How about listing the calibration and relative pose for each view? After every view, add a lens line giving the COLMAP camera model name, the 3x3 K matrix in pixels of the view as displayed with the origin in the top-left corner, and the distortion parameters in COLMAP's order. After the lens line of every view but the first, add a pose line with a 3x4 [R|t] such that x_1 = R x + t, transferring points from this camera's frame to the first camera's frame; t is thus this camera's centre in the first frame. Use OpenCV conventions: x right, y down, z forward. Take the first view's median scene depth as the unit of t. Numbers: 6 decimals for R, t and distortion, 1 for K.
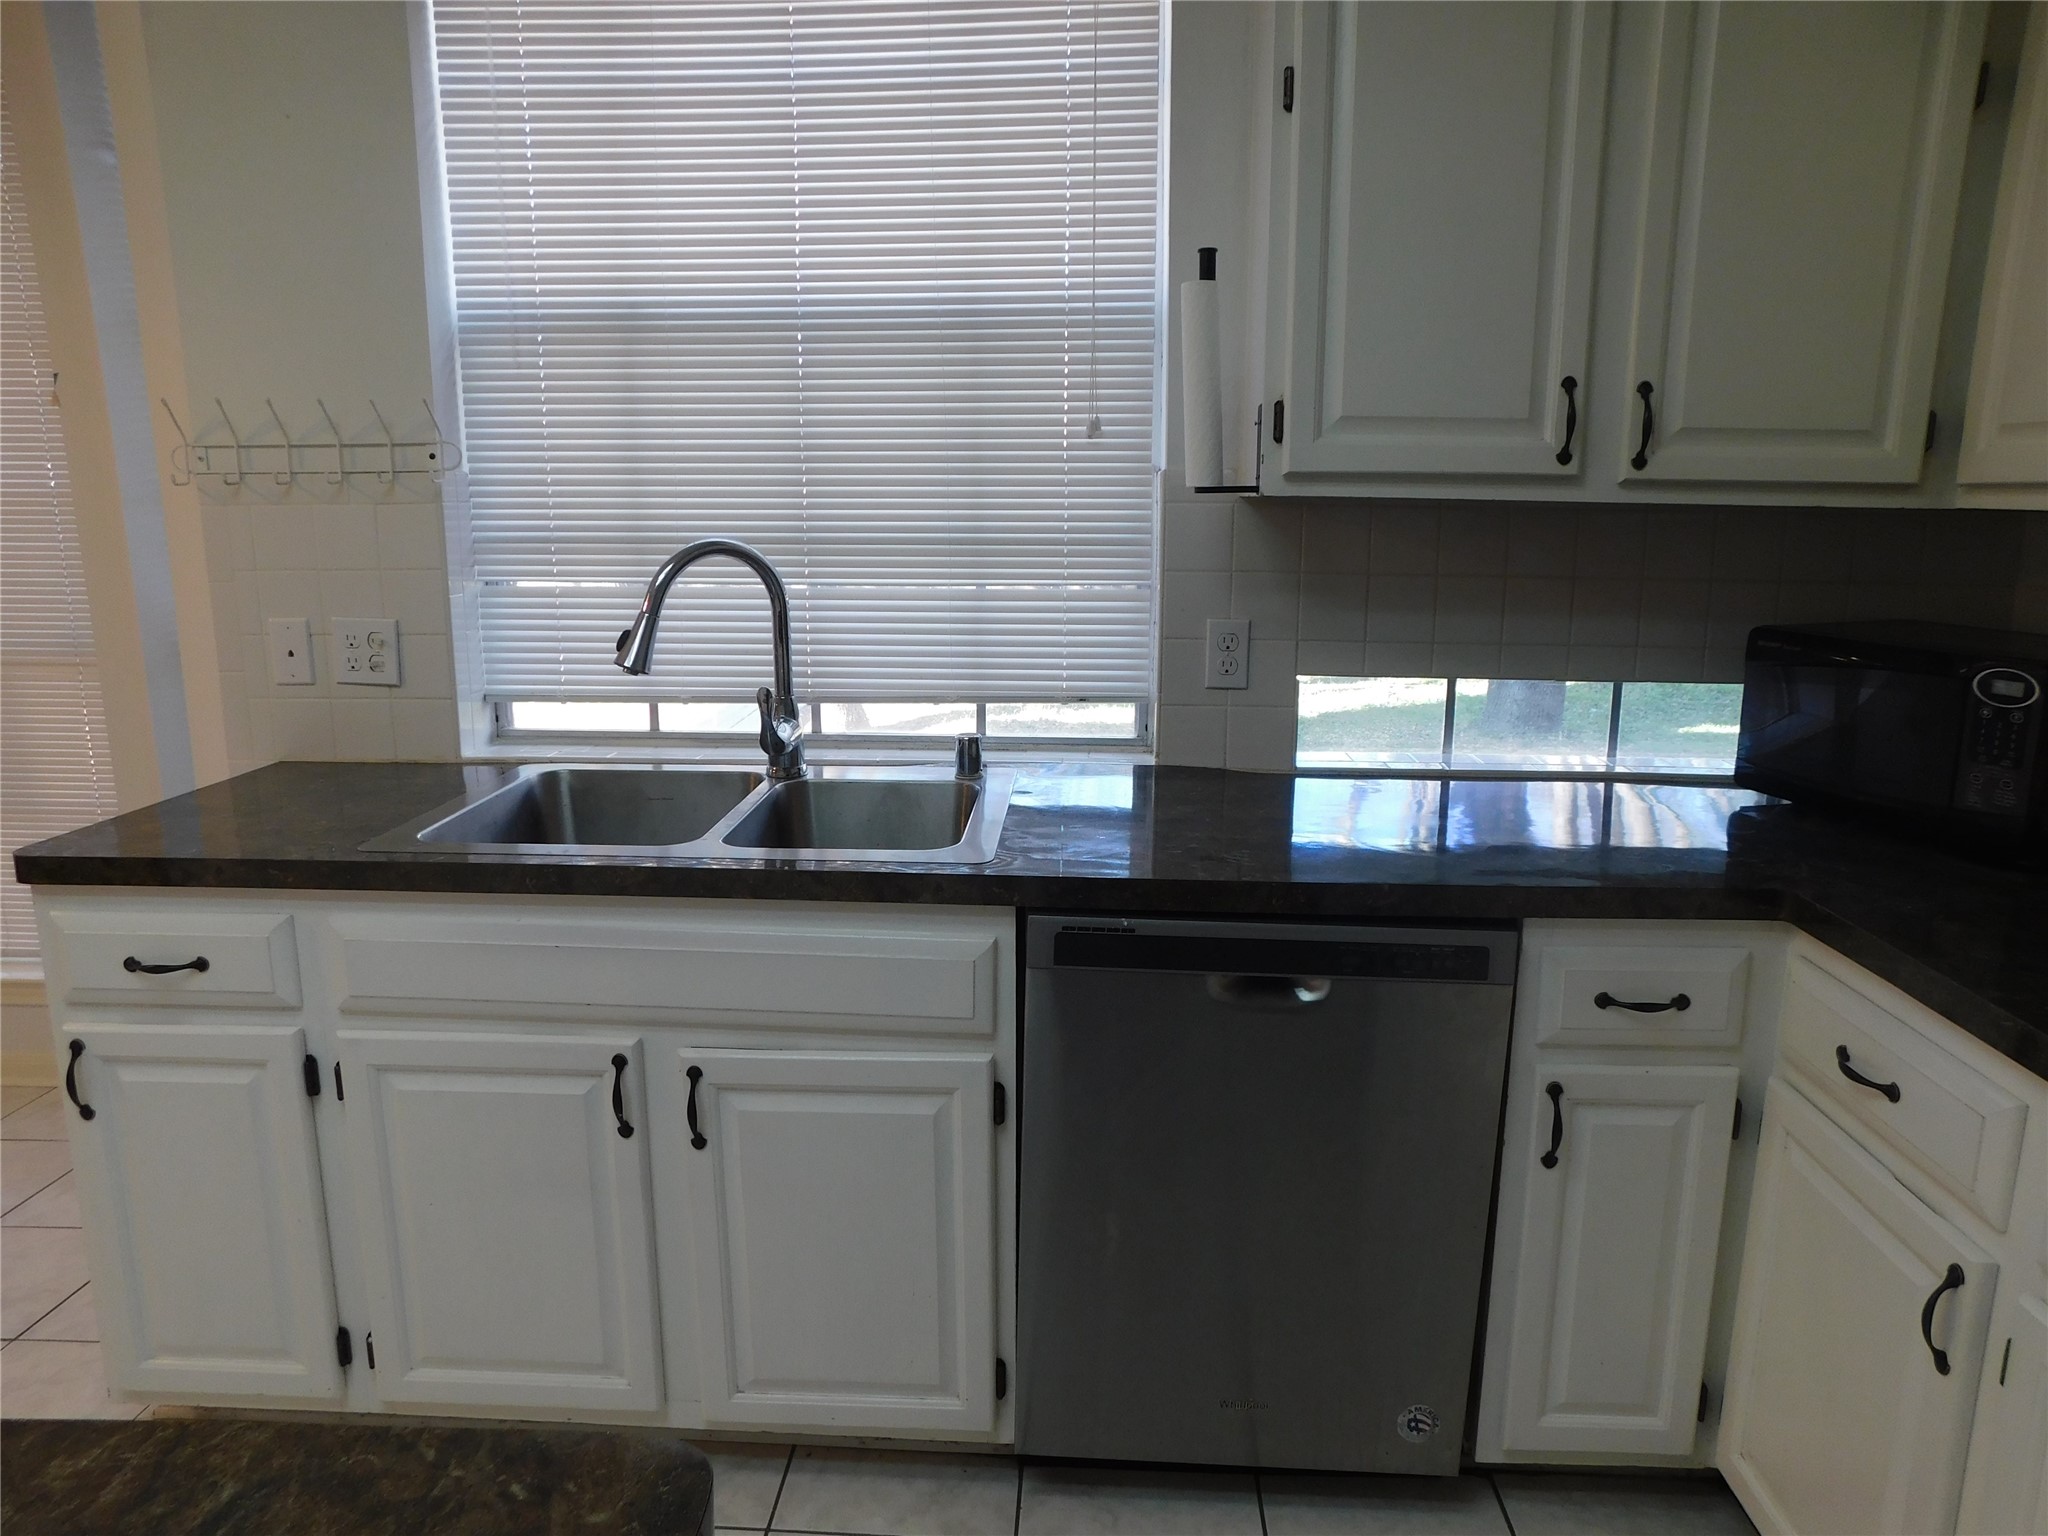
lens RADIAL K [[1354.2, 0, 1030.7], [0, 1354.2, 770.3], [0, 0, 1]] dist [-0.059167, 0.052519]
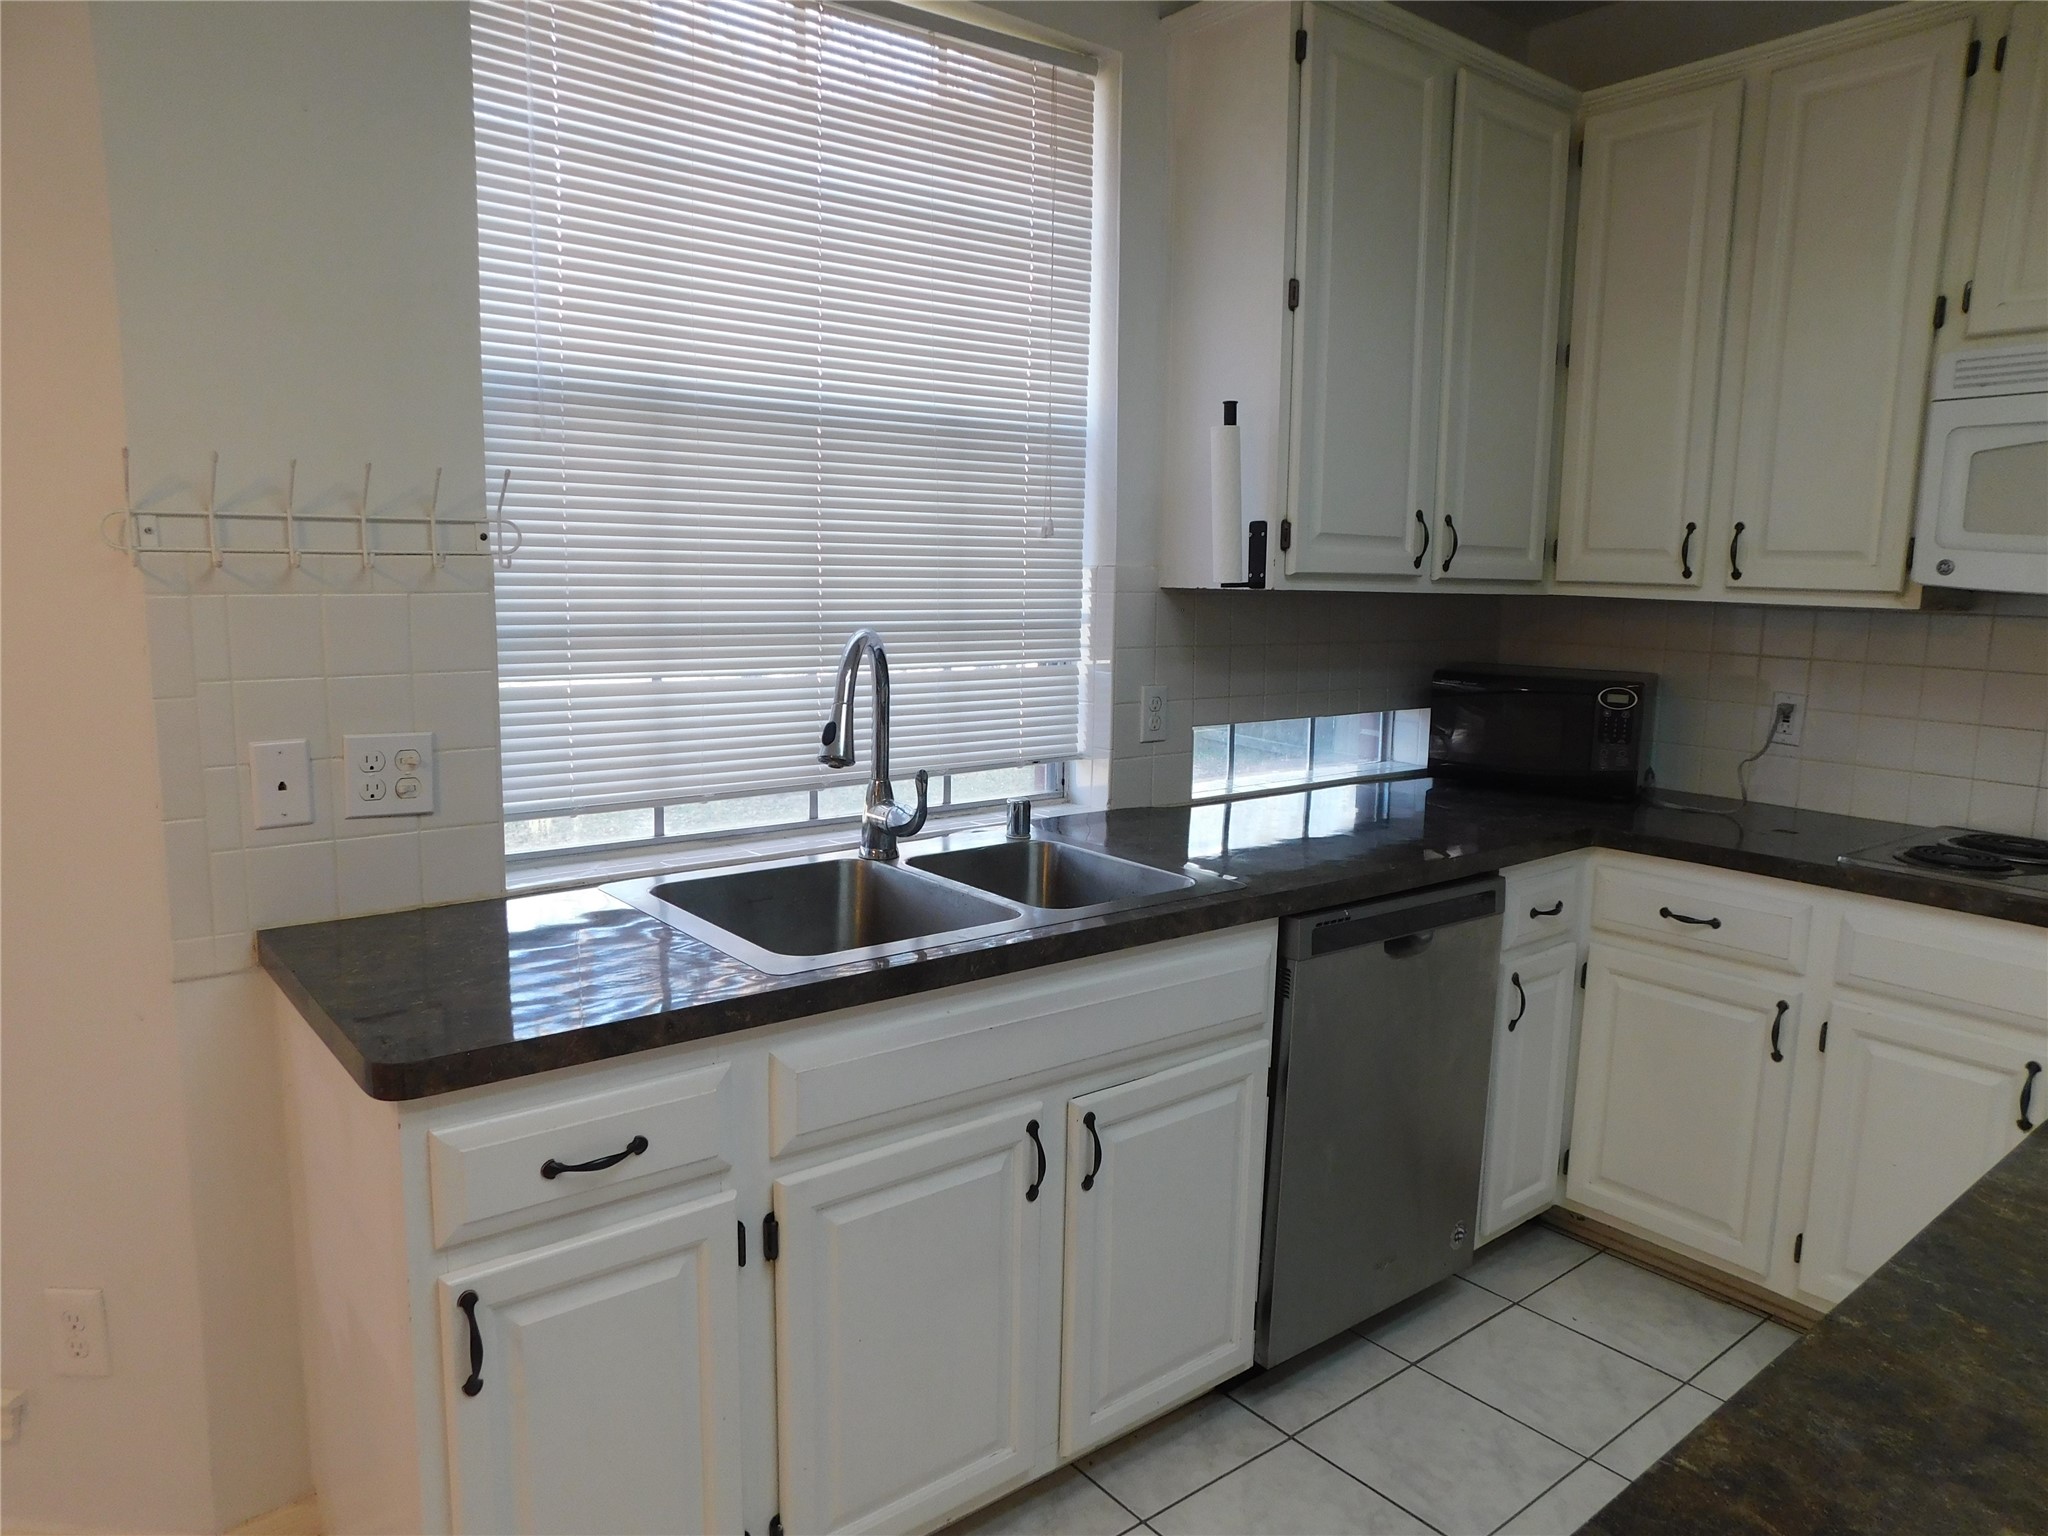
lens RADIAL K [[1354.2, 0, 1012.9], [0, 1354.2, 775.1], [0, 0, 1]] dist [-0.059167, 0.052519]
pose [[0.748224, -0.089825, 0.657338, -0.804491], [0.123553, 0.992325, -0.005034, -0.041571], [-0.651840, 0.084983, 0.753579, 0.162182]]
